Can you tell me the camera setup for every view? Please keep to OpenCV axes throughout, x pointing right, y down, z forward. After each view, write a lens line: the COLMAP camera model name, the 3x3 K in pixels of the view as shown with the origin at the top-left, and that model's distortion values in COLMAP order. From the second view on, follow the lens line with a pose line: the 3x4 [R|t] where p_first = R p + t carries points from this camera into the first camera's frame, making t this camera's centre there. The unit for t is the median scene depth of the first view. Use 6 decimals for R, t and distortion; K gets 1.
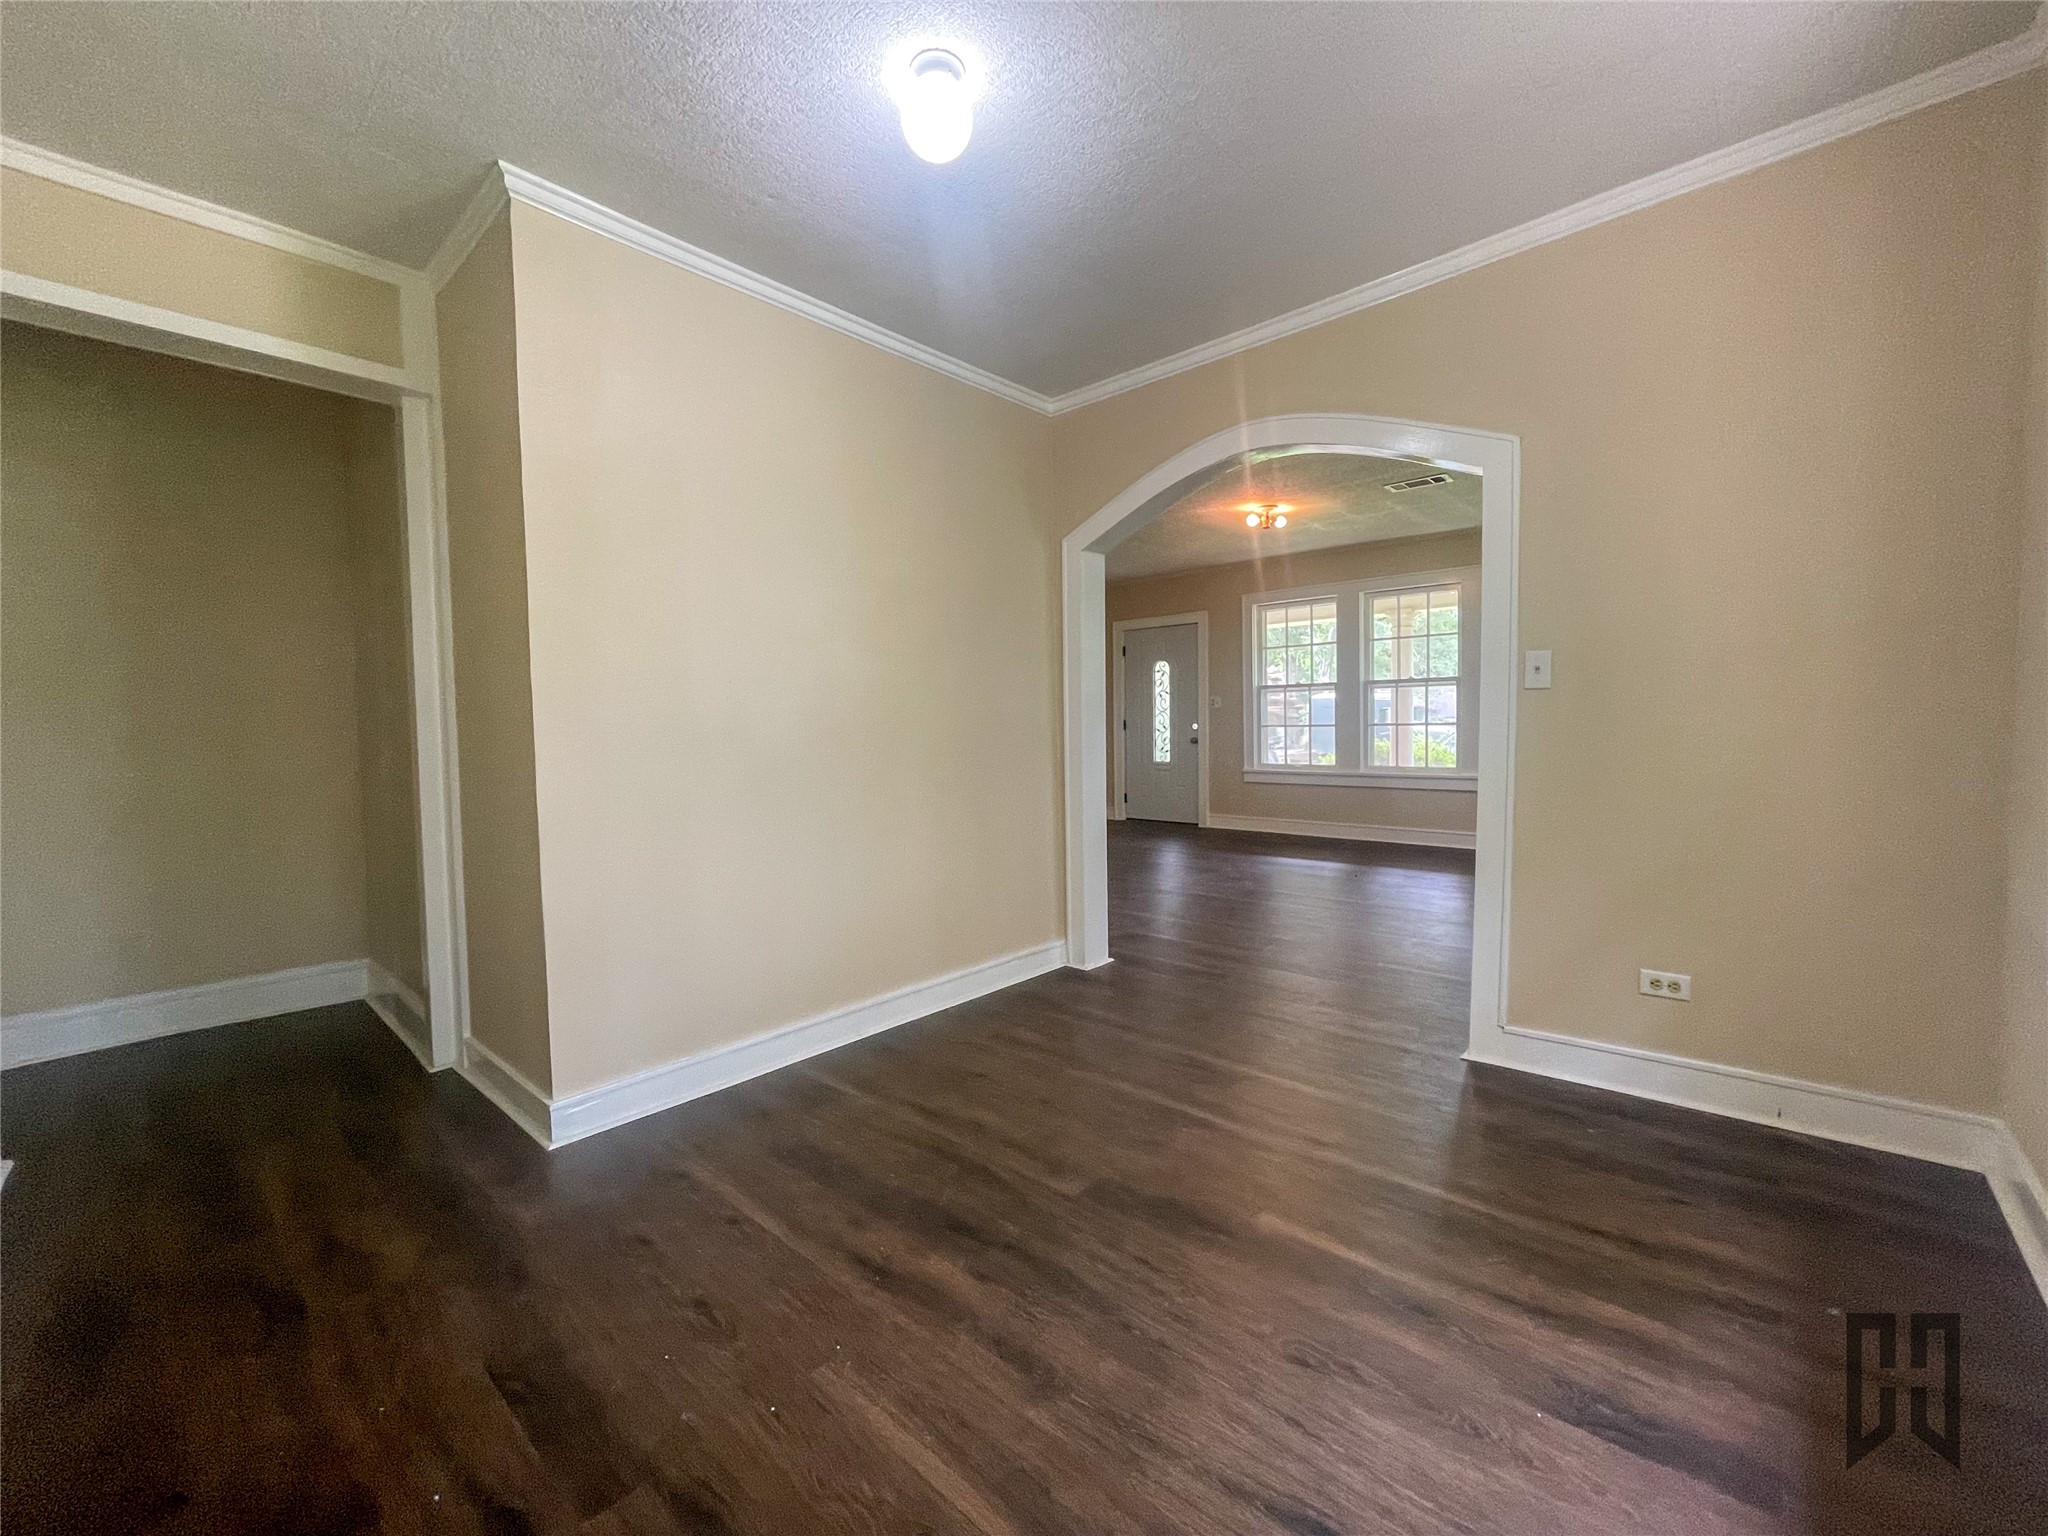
lens RADIAL K [[829.4, 0, 1025.4], [0, 829.4, 755.4], [0, 0, 1]] dist [0.001020, 0.000086]
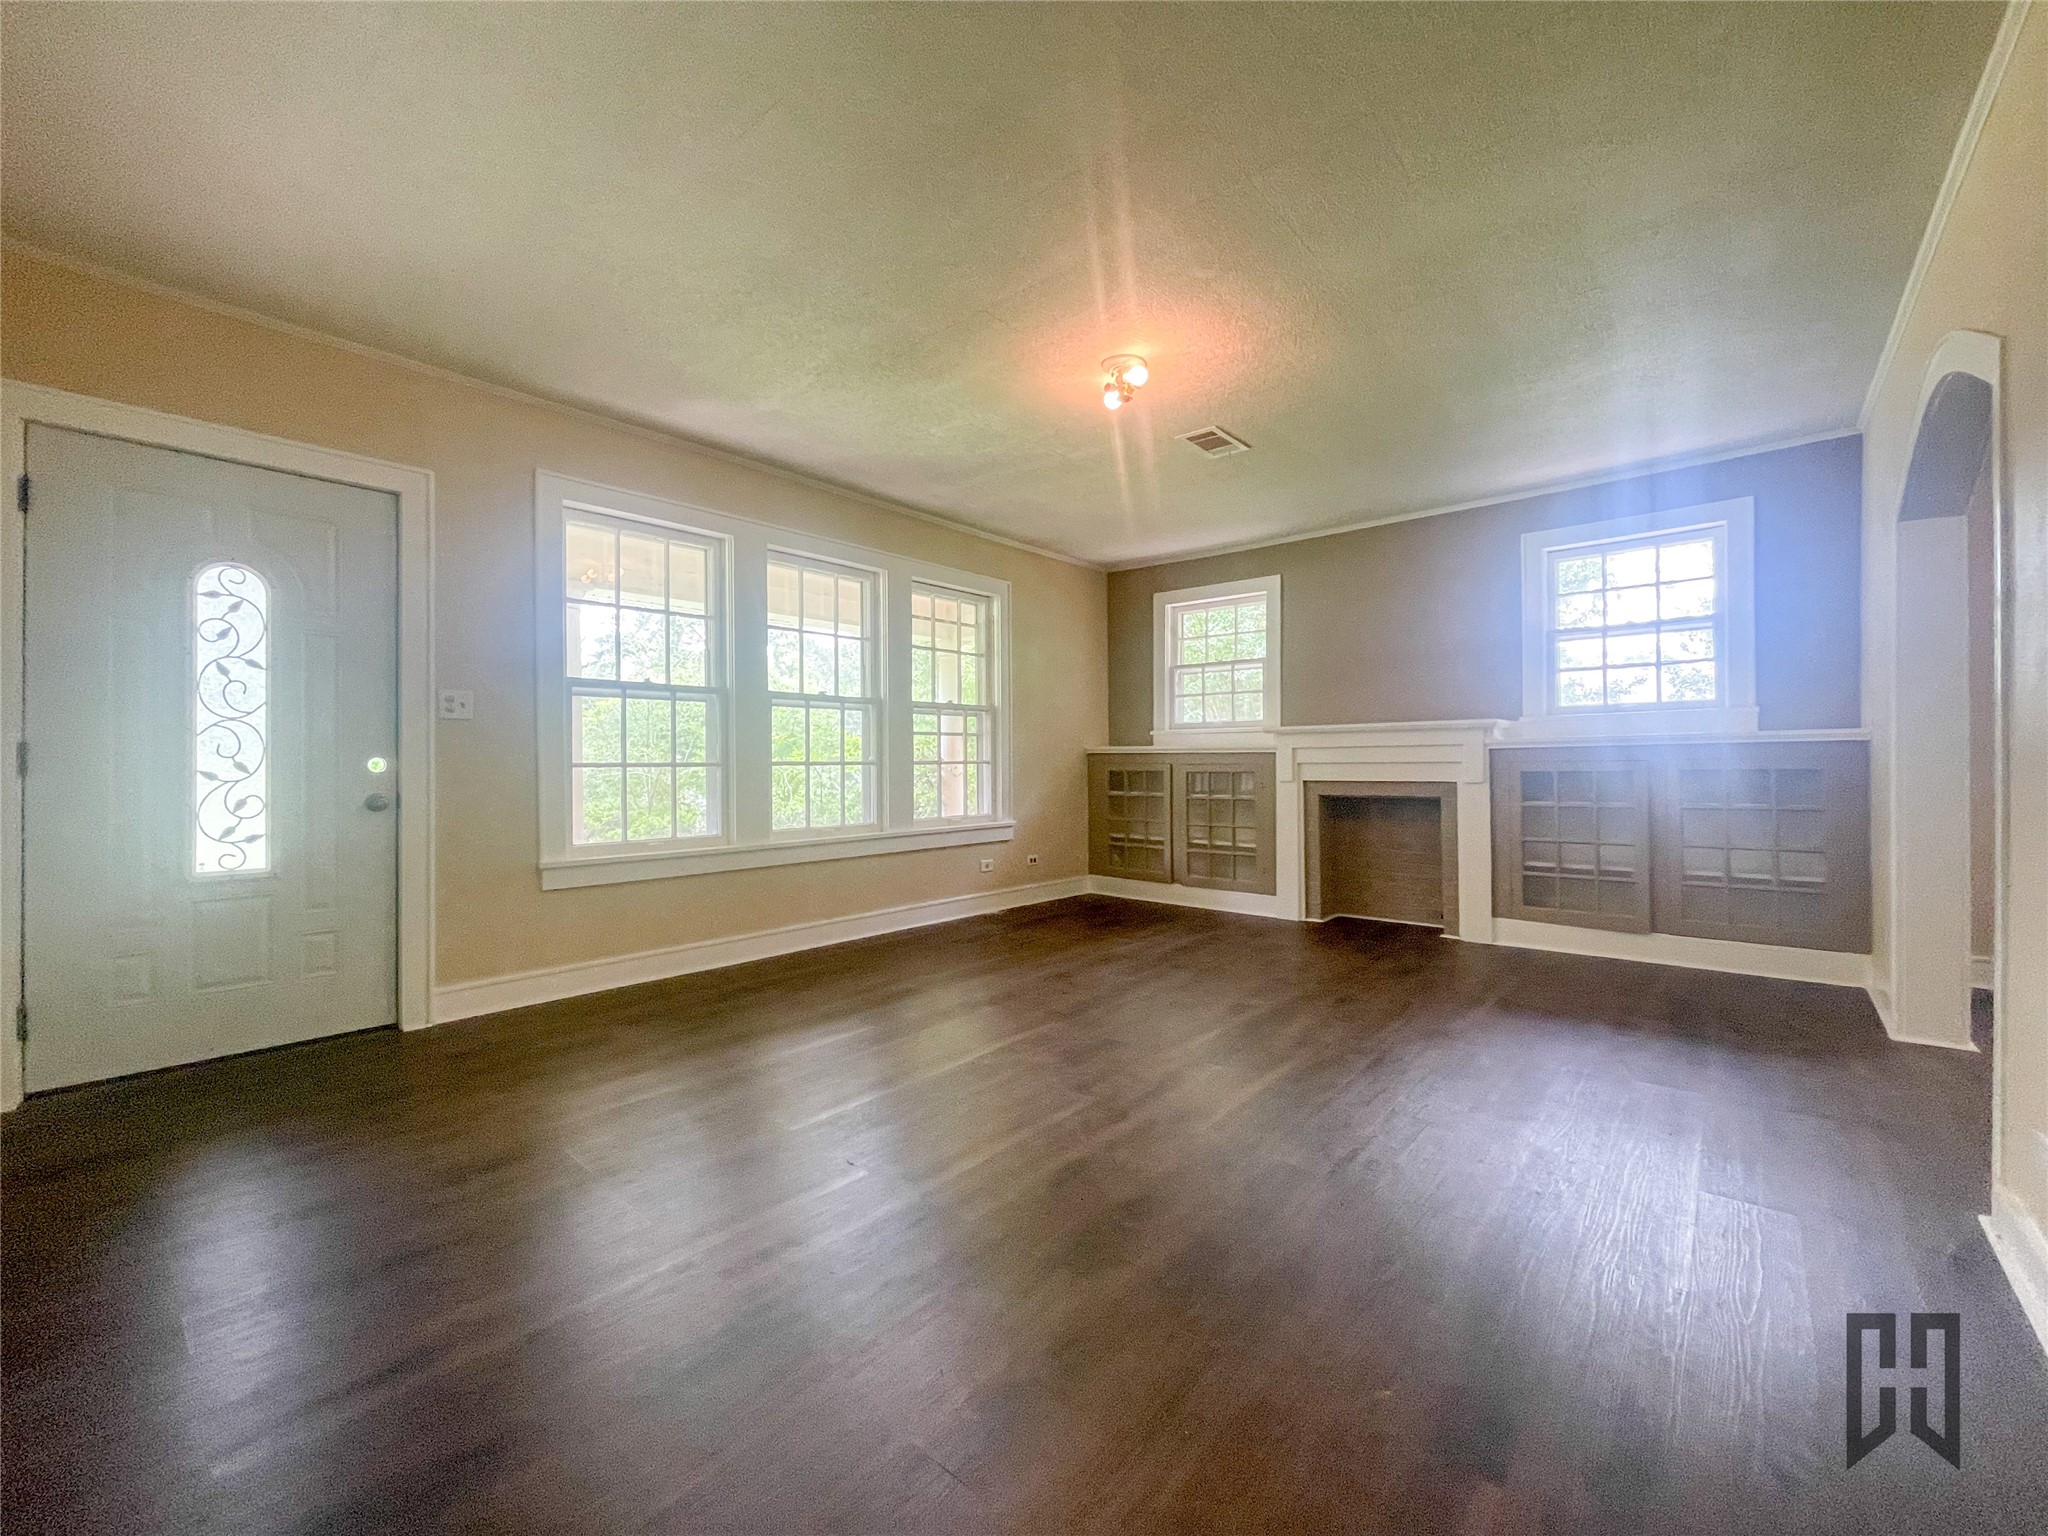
lens RADIAL K [[829.4, 0, 1025.4], [0, 829.4, 755.4], [0, 0, 1]] dist [0.001020, 0.000086]
pose [[-0.023034, 0.019784, 0.999539, -0.181402], [0.036436, 0.999157, -0.018937, -0.021999], [-0.999071, 0.035983, -0.023735, 0.734620]]
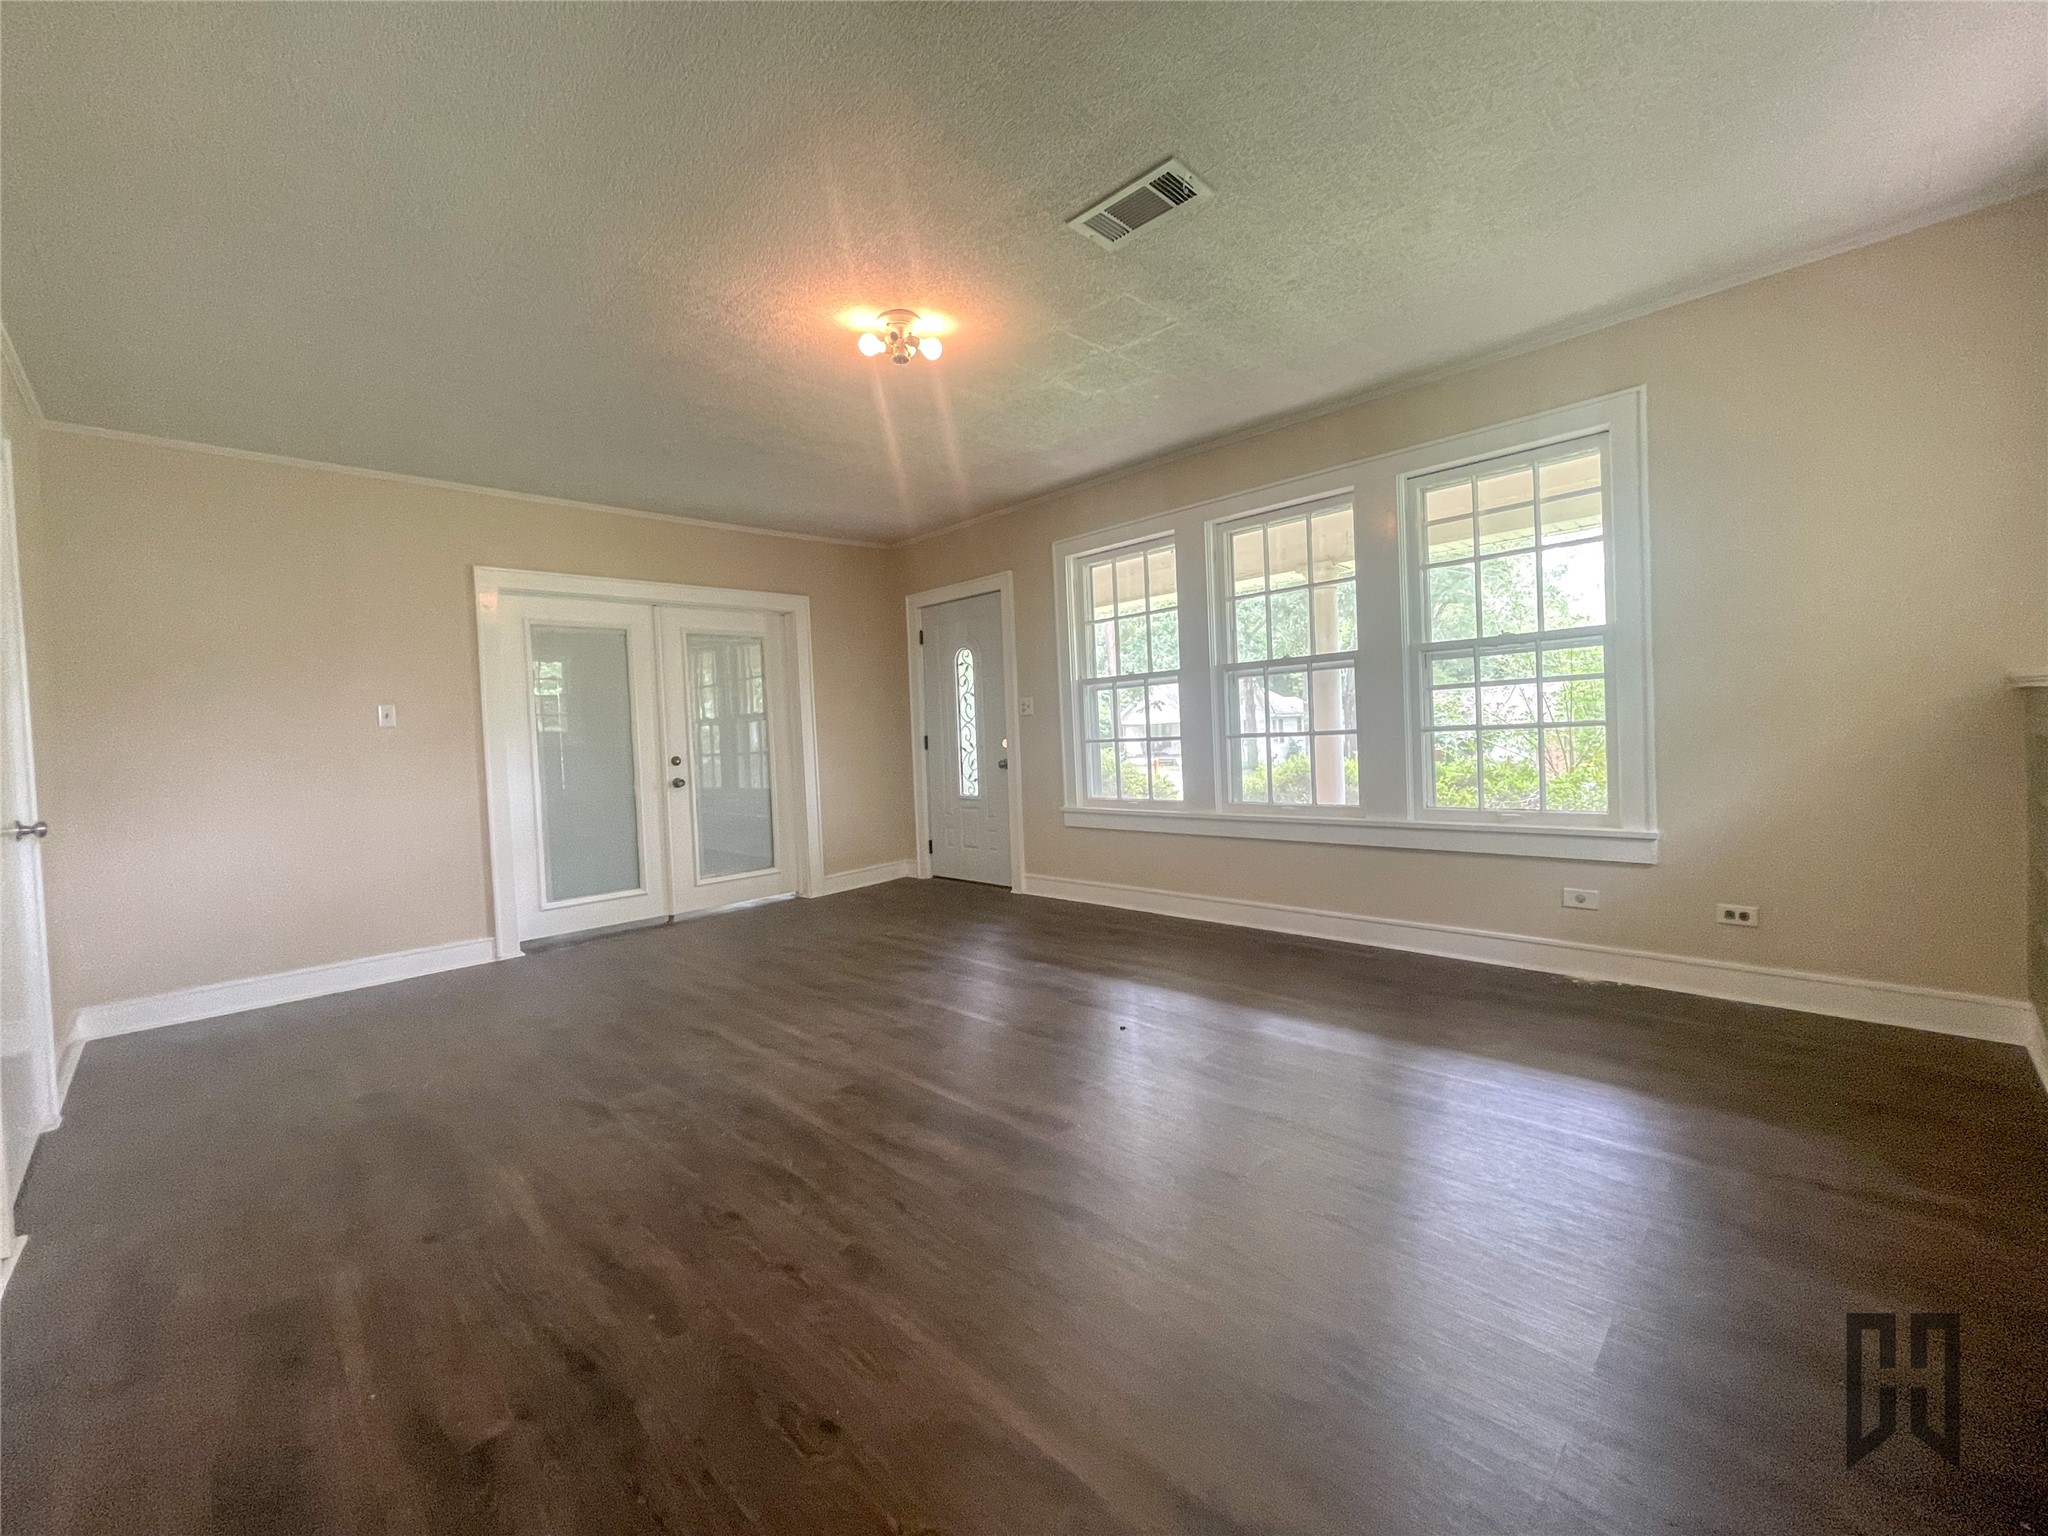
lens RADIAL K [[829.4, 0, 1025.4], [0, 829.4, 755.4], [0, 0, 1]] dist [0.001020, 0.000086]
pose [[0.998617, -0.022781, -0.047377, 0.259364], [0.022007, 0.999617, -0.016787, -0.013614], [0.047741, 0.015721, 0.998736, 0.334127]]
